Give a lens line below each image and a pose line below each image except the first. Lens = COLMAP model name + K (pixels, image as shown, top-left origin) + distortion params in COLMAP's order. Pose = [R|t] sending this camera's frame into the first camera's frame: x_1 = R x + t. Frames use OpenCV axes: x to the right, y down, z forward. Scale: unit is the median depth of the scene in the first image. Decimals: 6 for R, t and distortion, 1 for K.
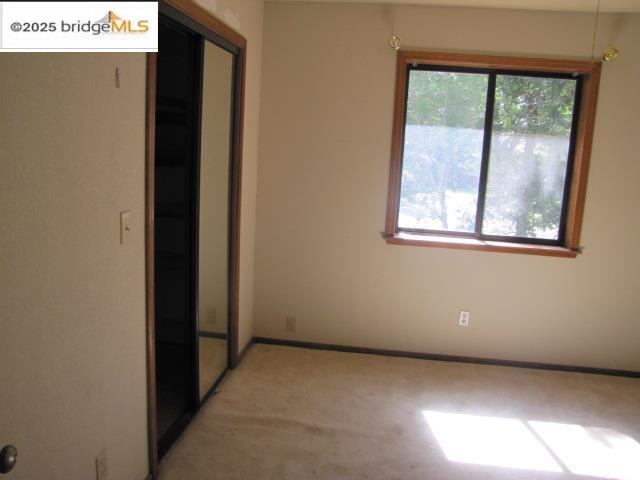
lens RADIAL K [[538.5, 0, 321.4], [0, 538.5, 235.6], [0, 0, 1]] dist [-0.174046, 0.145581]
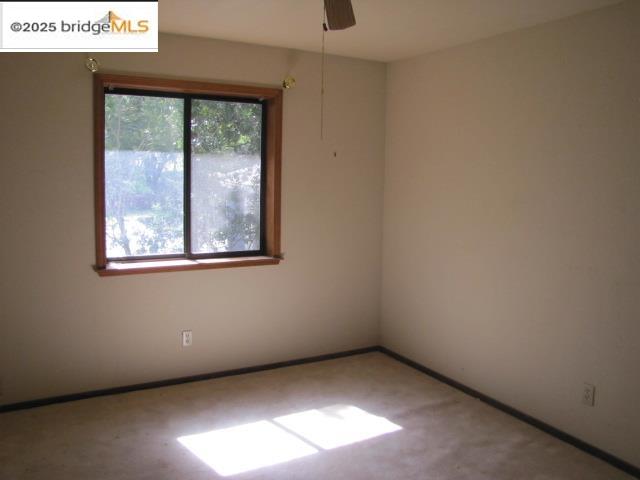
lens RADIAL K [[538.5, 0, 324.6], [0, 538.5, 235.7], [0, 0, 1]] dist [-0.174046, 0.145581]
pose [[0.792743, -0.108746, 0.599777, -0.113827], [0.130206, 0.991457, 0.007666, -0.012623], [-0.595487, 0.072017, 0.800131, 0.024169]]
